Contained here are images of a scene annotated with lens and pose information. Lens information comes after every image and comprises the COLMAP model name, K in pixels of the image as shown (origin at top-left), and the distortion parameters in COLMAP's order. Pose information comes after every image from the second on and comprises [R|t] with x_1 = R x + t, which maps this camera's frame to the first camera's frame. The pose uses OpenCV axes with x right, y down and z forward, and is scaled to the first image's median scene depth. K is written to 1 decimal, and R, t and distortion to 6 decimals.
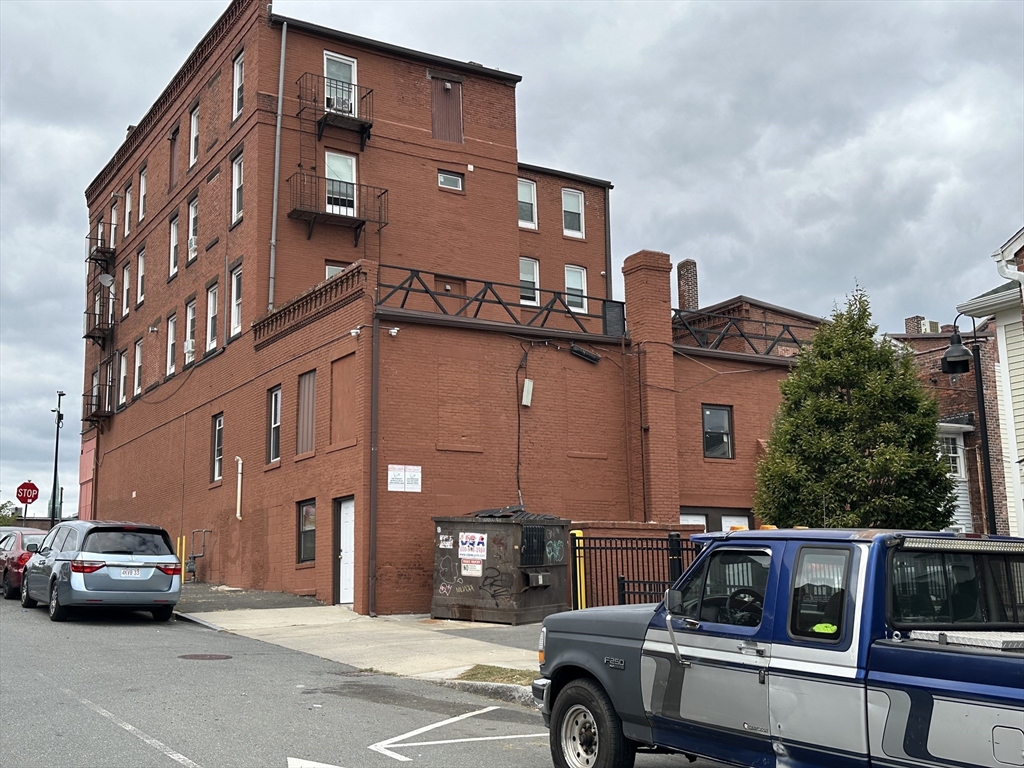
lens RADIAL K [[1205.1, 0, 512.0], [0, 1205.1, 384.0], [0, 0, 1]] dist [0.009320, -0.024568]
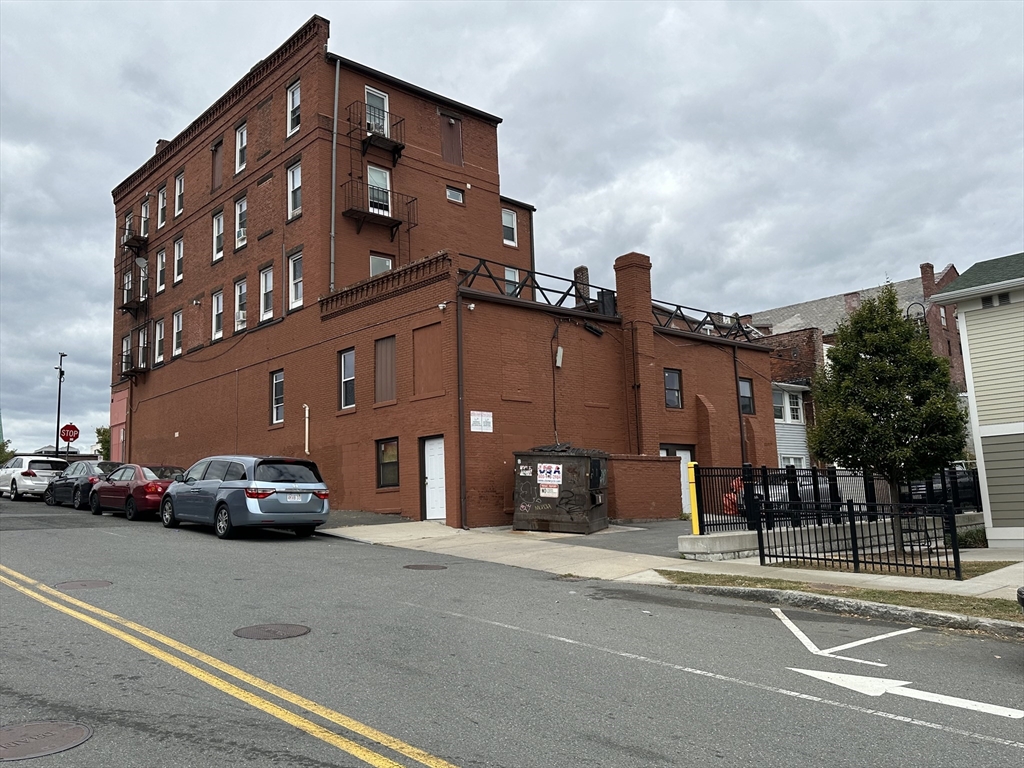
lens RADIAL K [[858.1, 0, 512.0], [0, 858.1, 384.0], [0, 0, 1]] dist [0.042367, -0.183828]
pose [[0.981466, 0.013000, 0.191193, -0.179383], [-0.018886, 0.999401, 0.028992, 0.008567], [-0.190701, -0.032066, 0.981124, 0.075890]]
